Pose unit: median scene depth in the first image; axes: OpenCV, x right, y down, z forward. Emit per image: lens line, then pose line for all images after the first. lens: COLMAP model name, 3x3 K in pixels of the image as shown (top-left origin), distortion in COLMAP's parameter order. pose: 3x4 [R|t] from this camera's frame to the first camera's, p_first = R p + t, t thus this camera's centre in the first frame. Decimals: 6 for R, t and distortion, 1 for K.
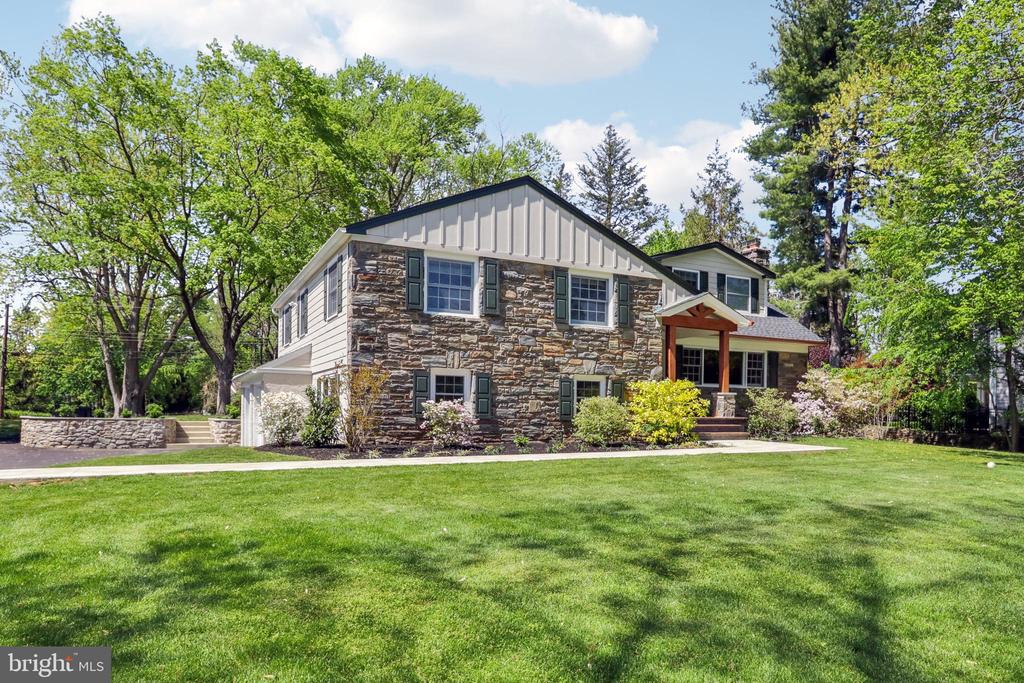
lens RADIAL K [[668.9, 0, 511.5], [0, 668.9, 406.3], [0, 0, 1]] dist [-0.003369, -0.000706]
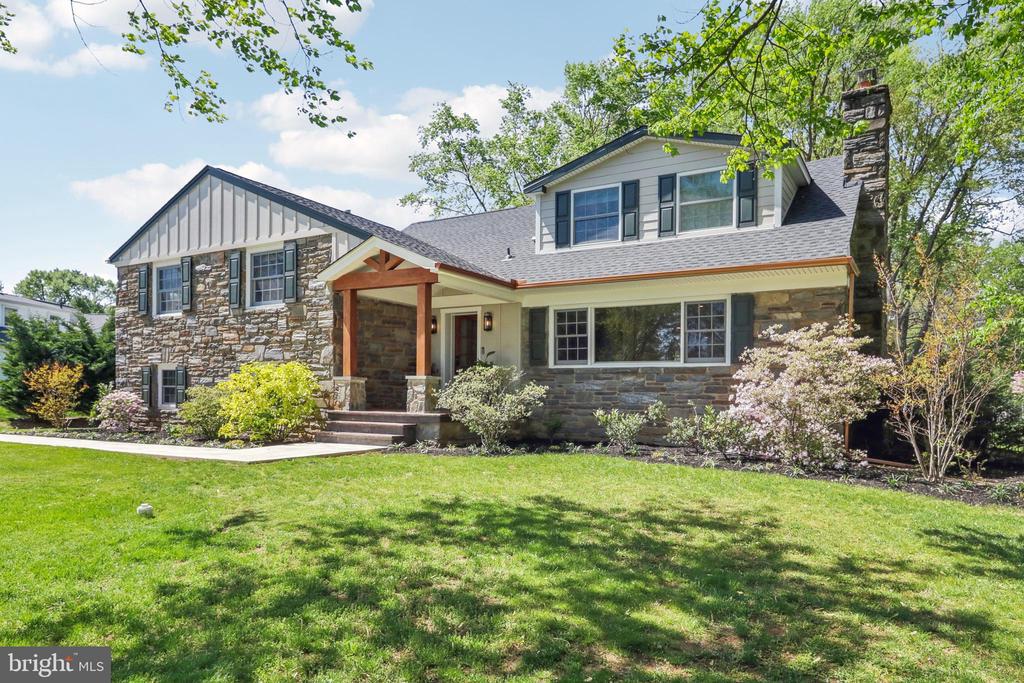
lens RADIAL K [[646.2, 0, 513.2], [0, 646.2, 394.9], [0, 0, 1]] dist [0.000624, -0.000202]
pose [[0.531943, -0.009779, -0.846724, 1.001765], [-0.007335, 0.999843, -0.016156, 0.008334], [0.846749, 0.014805, 0.531787, 0.811863]]
